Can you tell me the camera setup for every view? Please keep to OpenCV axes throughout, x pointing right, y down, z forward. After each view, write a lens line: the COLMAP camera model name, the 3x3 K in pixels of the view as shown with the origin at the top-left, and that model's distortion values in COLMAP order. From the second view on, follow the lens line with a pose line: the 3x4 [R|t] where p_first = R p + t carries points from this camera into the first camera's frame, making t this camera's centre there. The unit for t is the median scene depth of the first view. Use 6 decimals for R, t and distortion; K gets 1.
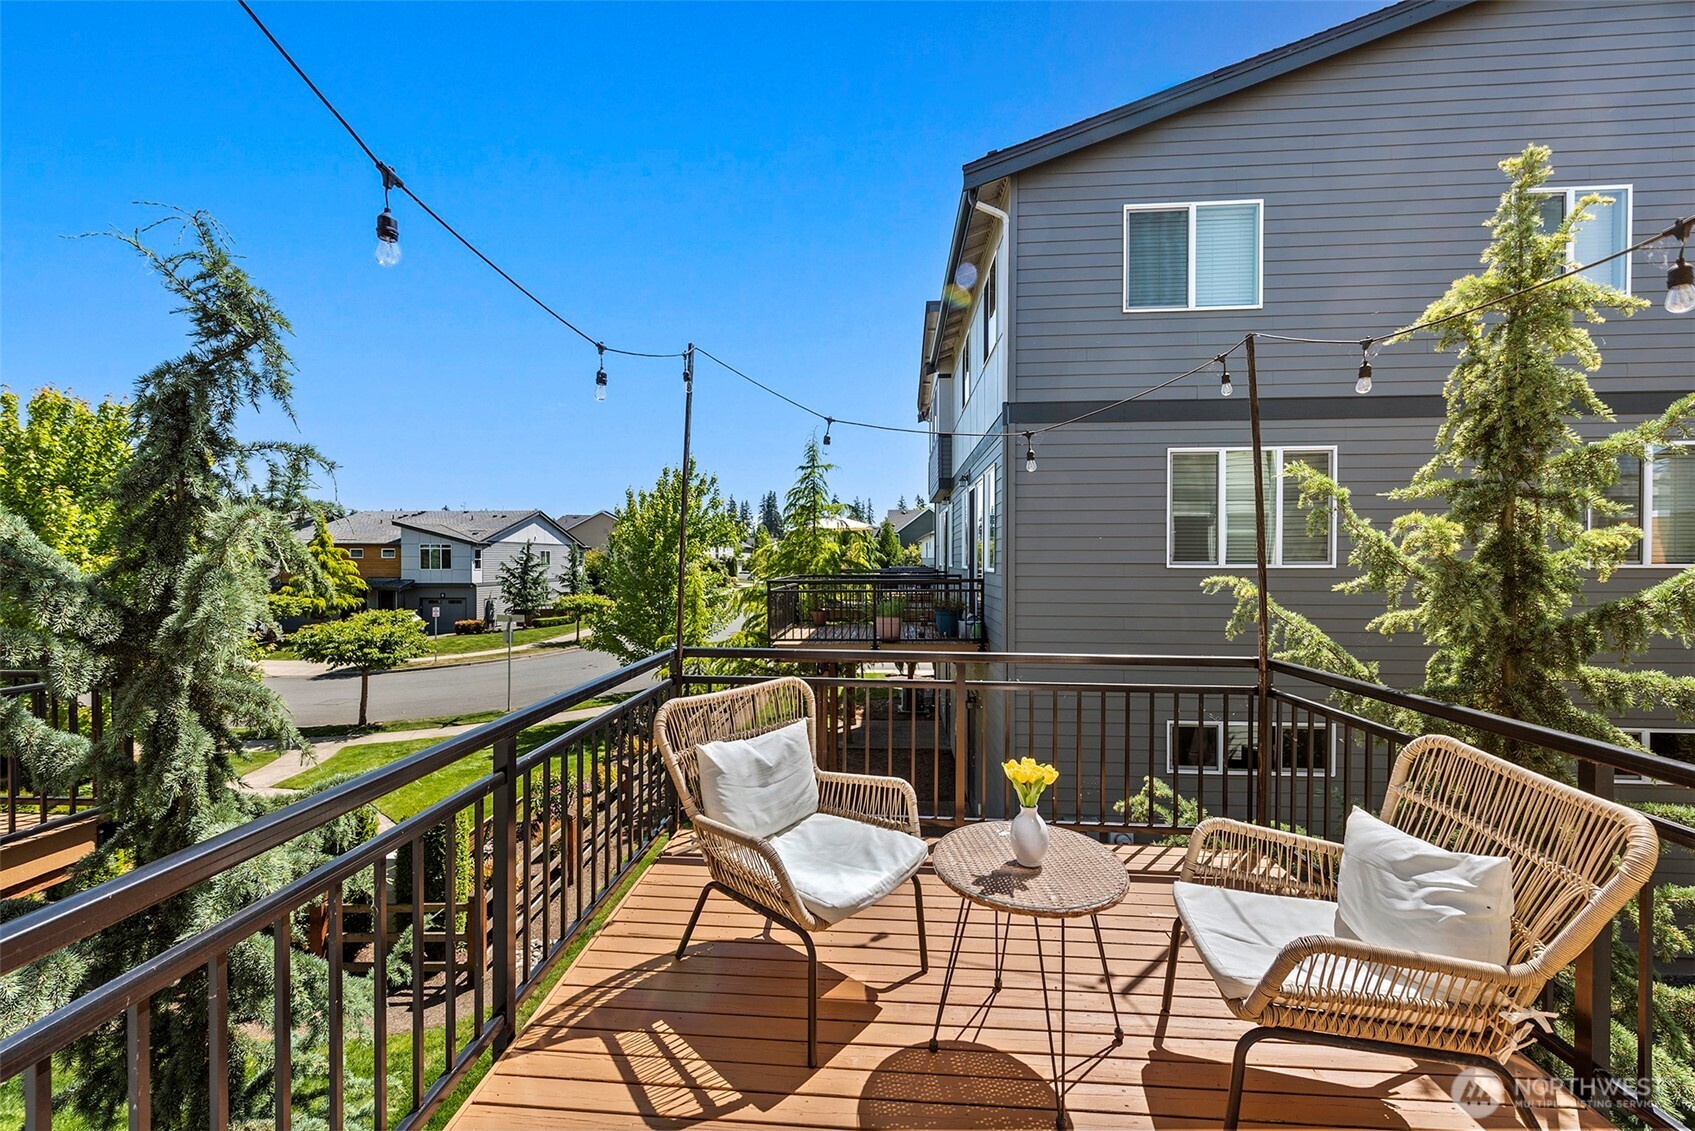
lens RADIAL K [[669.1, 0, 840.6], [0, 669.1, 565.6], [0, 0, 1]] dist [0.011215, -0.002080]
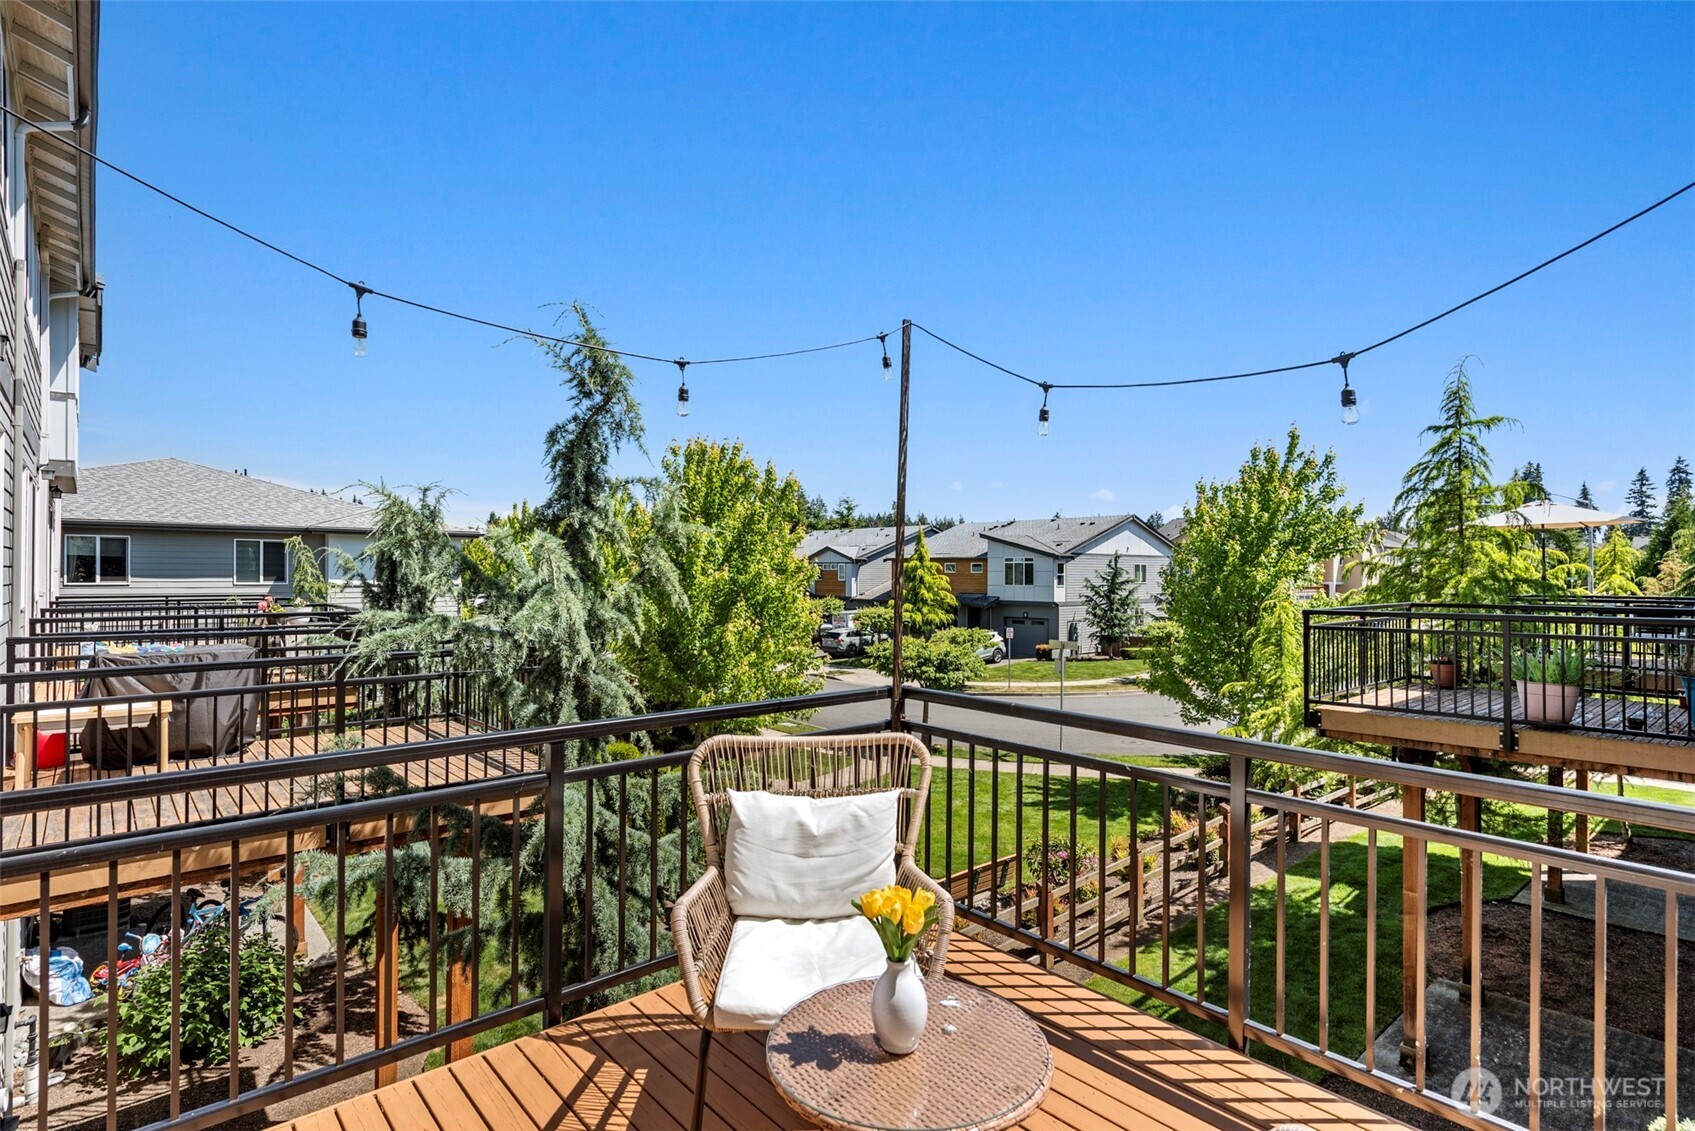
lens RADIAL K [[864.7, 0, 847.7], [0, 864.7, 568.5], [0, 0, 1]] dist [0.015243, 0.000083]
pose [[0.700788, -0.000814, -0.713370, 0.137264], [-0.010742, 0.999874, -0.011693, -0.002888], [0.713289, 0.015857, 0.700690, 0.056865]]
